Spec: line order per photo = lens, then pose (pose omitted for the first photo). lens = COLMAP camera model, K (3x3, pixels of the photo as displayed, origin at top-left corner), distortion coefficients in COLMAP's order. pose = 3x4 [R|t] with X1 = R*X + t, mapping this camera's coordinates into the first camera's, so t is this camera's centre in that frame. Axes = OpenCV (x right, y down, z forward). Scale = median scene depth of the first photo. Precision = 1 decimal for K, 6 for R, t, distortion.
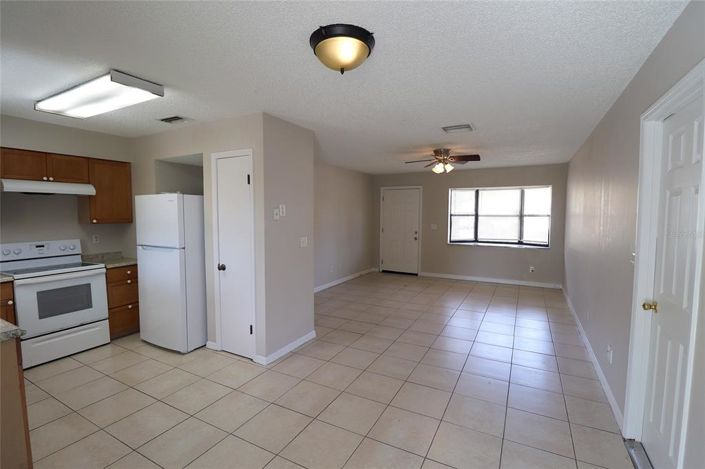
lens RADIAL K [[324.4, 0, 352.7], [0, 324.4, 232.8], [0, 0, 1]] dist [-0.002319, -0.011632]
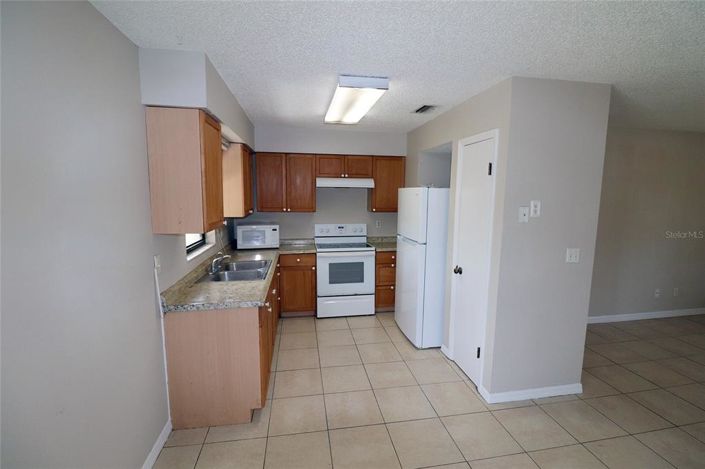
lens RADIAL K [[324.4, 0, 354.2], [0, 324.4, 232.2], [0, 0, 1]] dist [-0.002319, -0.011632]
pose [[0.613527, 0.099882, -0.783331, 0.096925], [-0.056312, 0.994977, 0.082764, -0.050848], [0.787663, -0.006667, 0.616070, 0.221054]]
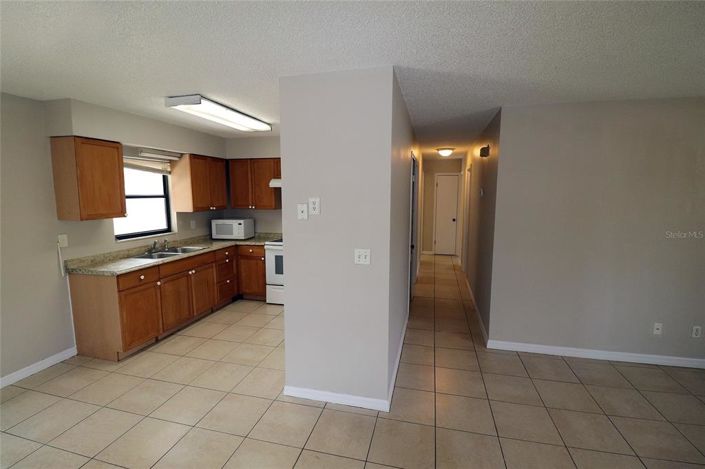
lens RADIAL K [[324.4, 0, 352.6], [0, 324.4, 232.6], [0, 0, 1]] dist [-0.002319, -0.011632]
pose [[0.245486, 0.117110, -0.962300, 0.454377], [-0.058032, 0.992671, 0.106002, -0.084732], [0.967662, 0.029822, 0.250483, 0.833480]]
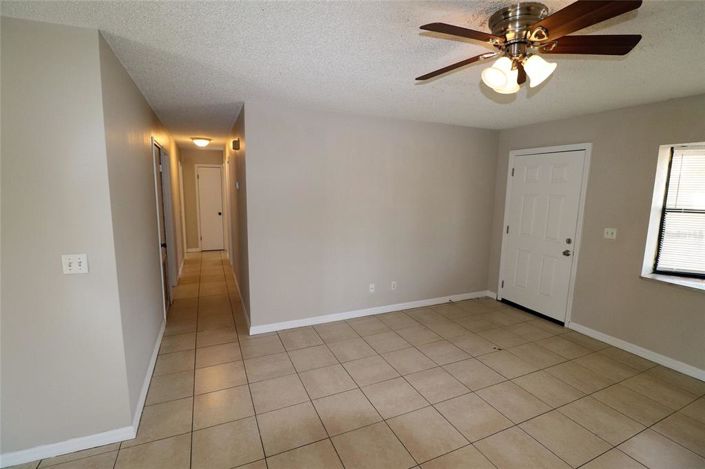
lens RADIAL K [[324.4, 0, 352.5], [0, 324.4, 235.0], [0, 0, 1]] dist [-0.002319, -0.011632]
pose [[0.792832, 0.098643, -0.601404, 0.490346], [-0.050468, 0.994051, 0.096514, -0.087009], [0.607347, -0.046167, 0.793094, 0.880653]]
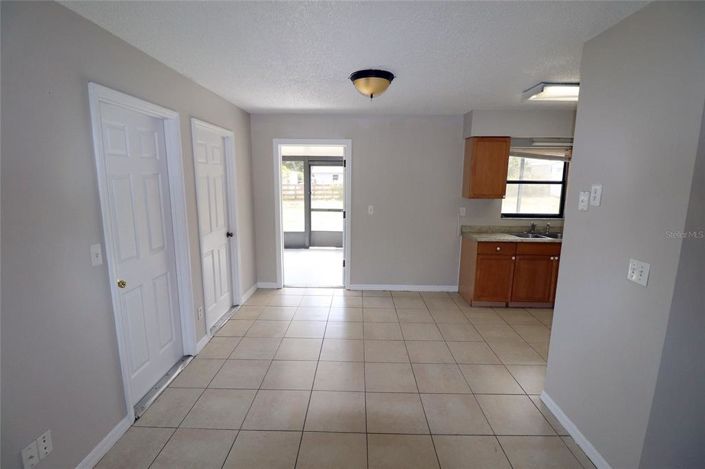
lens RADIAL K [[324.4, 0, 353.1], [0, 324.4, 232.7], [0, 0, 1]] dist [-0.002319, -0.011632]
pose [[-0.889209, 0.068062, -0.452411, 0.385085], [-0.035636, 0.975564, 0.216807, -0.103673], [0.456112, 0.208909, -0.865054, 1.203932]]
